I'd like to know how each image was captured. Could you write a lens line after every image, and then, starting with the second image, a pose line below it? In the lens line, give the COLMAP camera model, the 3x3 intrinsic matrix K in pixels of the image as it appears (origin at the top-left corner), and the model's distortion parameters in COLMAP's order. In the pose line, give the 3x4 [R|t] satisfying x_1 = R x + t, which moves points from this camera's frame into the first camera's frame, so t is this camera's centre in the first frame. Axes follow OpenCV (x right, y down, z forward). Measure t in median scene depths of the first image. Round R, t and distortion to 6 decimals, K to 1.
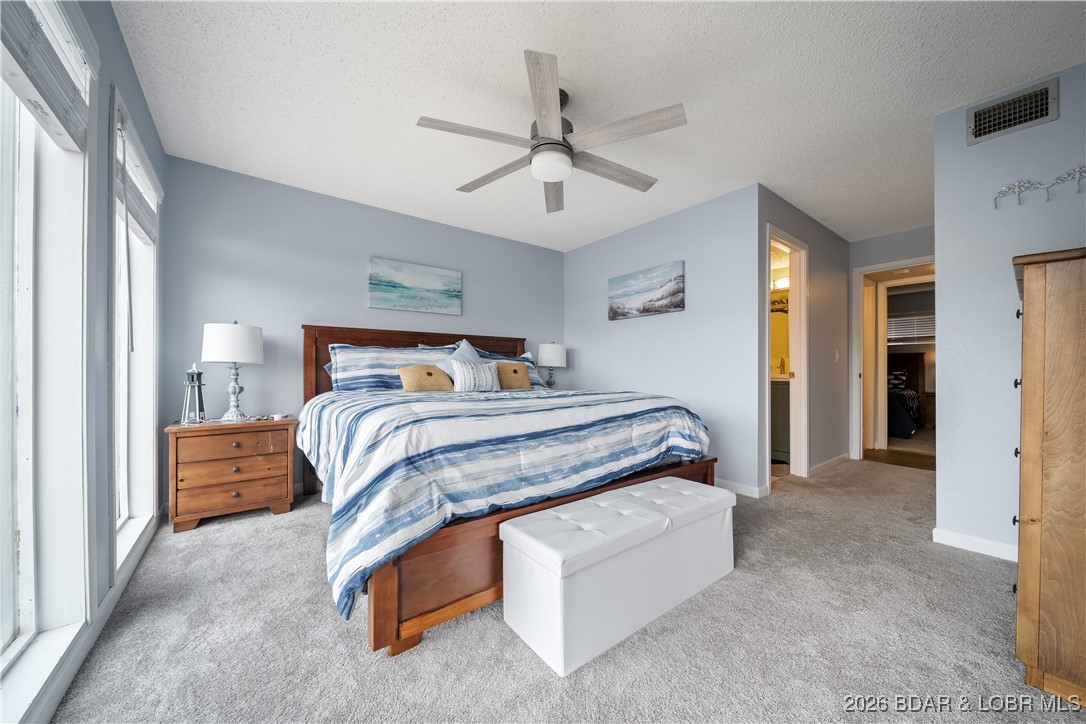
lens RADIAL K [[384.3, 0, 547.7], [0, 384.3, 366.8], [0, 0, 1]] dist [0.002549, -0.002103]
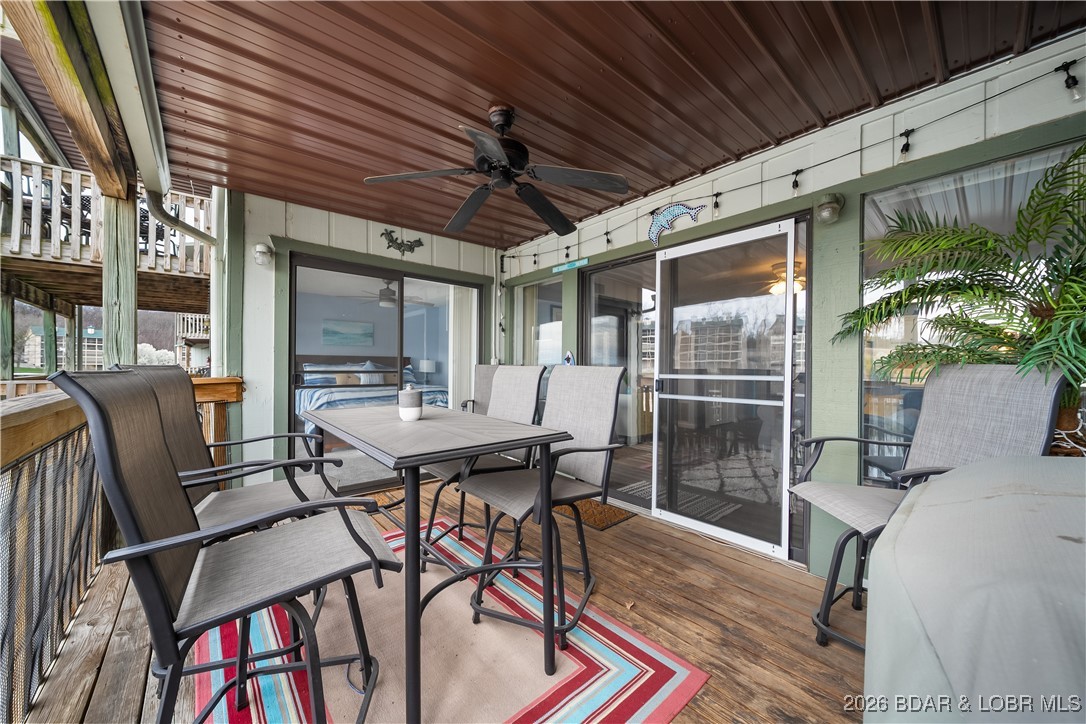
lens RADIAL K [[384.3, 0, 547.9], [0, 384.3, 365.7], [0, 0, 1]] dist [0.002549, -0.002103]
pose [[0.997795, 0.010166, 0.065589, 0.715267], [-0.010467, 0.999936, 0.004257, -0.070066], [-0.065541, -0.004934, 0.997838, -1.343859]]
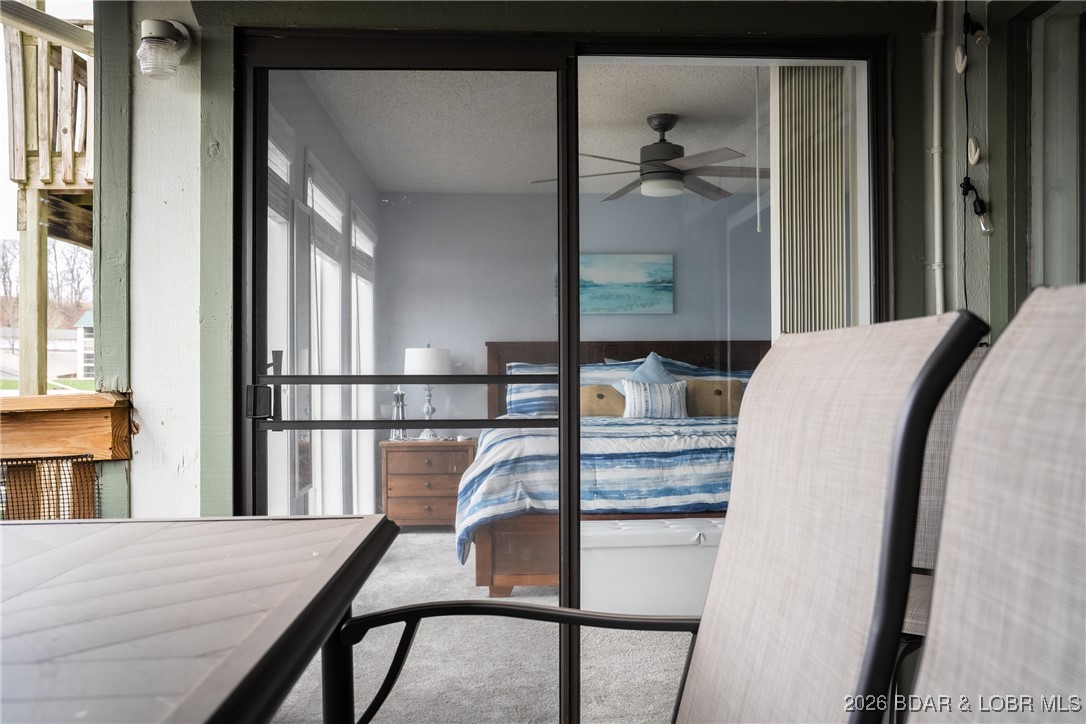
lens RADIAL K [[946.5, 0, 540.0], [0, 946.5, 361.8], [0, 0, 1]] dist [-0.007867, -0.018447]
pose [[0.811951, -0.007397, -0.583679, 0.823410], [0.006232, 0.999973, -0.004004, -0.052211], [0.583692, -0.000386, 0.811975, -0.799751]]
